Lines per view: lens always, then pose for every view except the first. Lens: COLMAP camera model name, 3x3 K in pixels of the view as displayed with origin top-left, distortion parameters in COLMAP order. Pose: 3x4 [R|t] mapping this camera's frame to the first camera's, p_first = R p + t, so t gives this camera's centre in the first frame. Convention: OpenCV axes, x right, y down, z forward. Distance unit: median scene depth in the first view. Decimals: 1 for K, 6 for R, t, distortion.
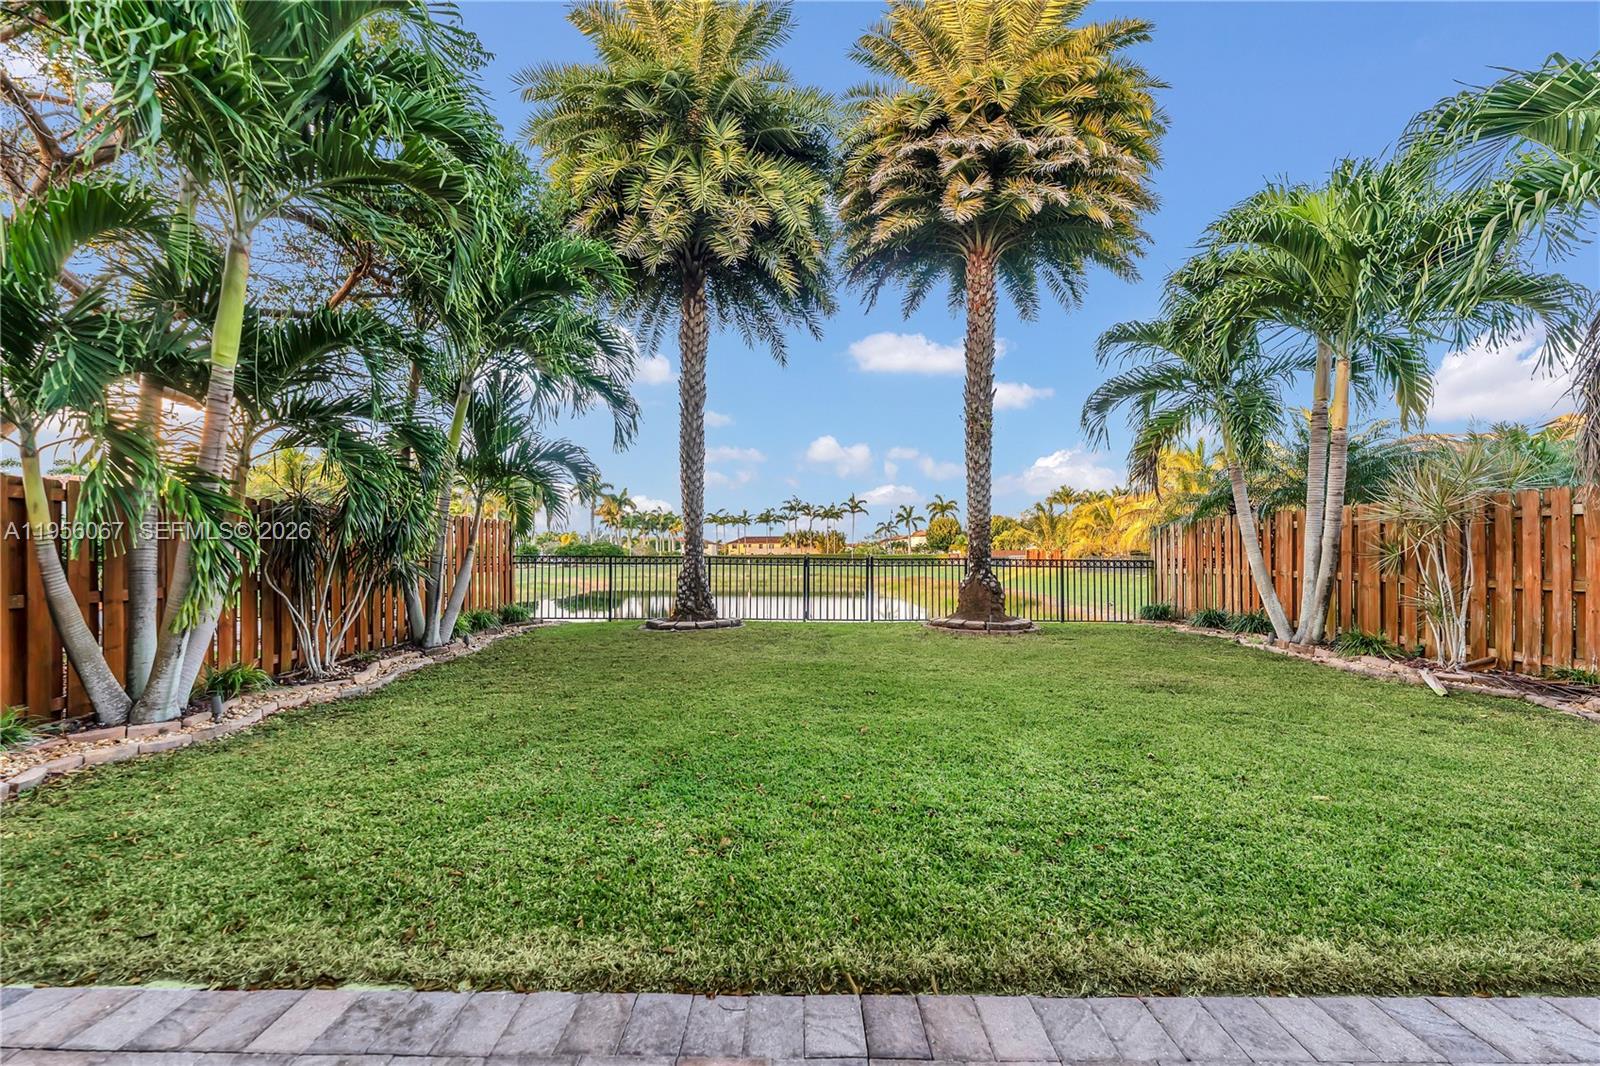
lens RADIAL K [[653.9, 0, 794.7], [0, 653.9, 546.6], [0, 0, 1]] dist [0.000572, -0.000783]
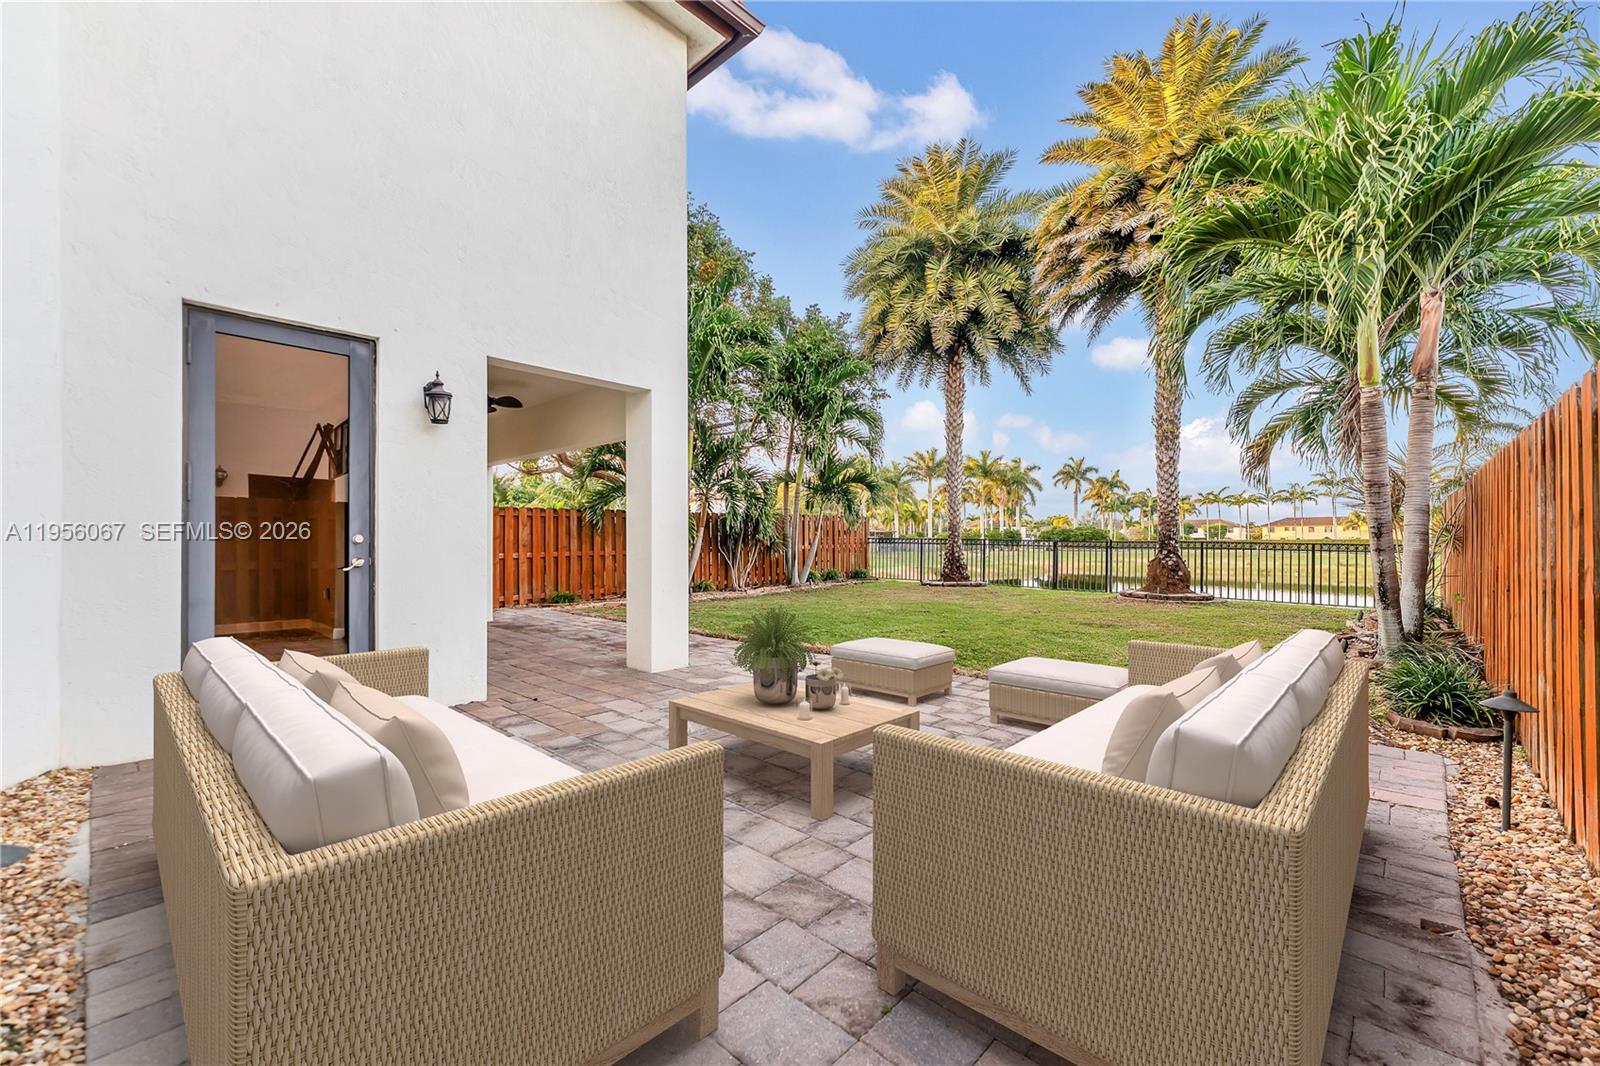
lens RADIAL K [[656.6, 0, 800.0], [0, 656.6, 533.0], [0, 0, 1]] dist [0.001505, 0.000148]
pose [[0.733284, -0.003123, -0.679915, 1.389323], [0.005381, 0.999985, 0.001210, -0.003519], [0.679901, -0.004546, 0.733290, -0.740987]]
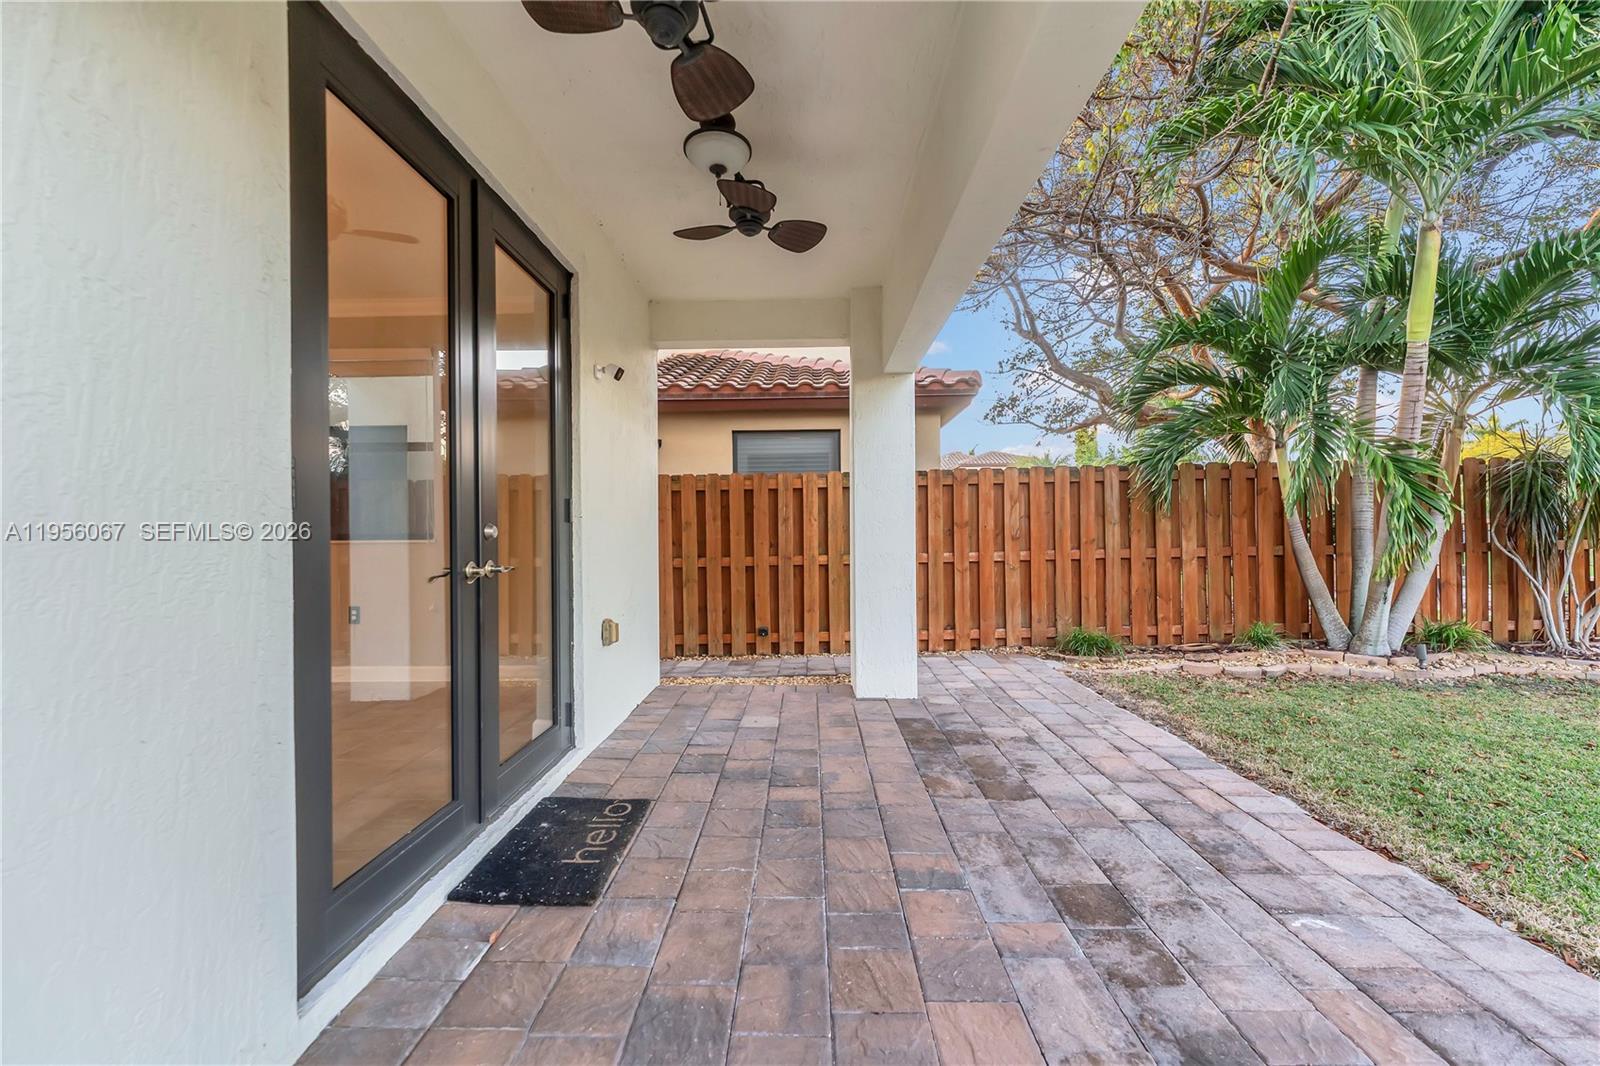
lens RADIAL K [[656.6, 0, 800.0], [0, 656.6, 533.0], [0, 0, 1]] dist [0.001505, 0.000148]
pose [[0.001723, 0.005412, -0.999984, 0.222141], [0.022140, 0.999740, 0.005449, 0.015241], [0.999753, -0.022149, 0.001603, -0.037170]]
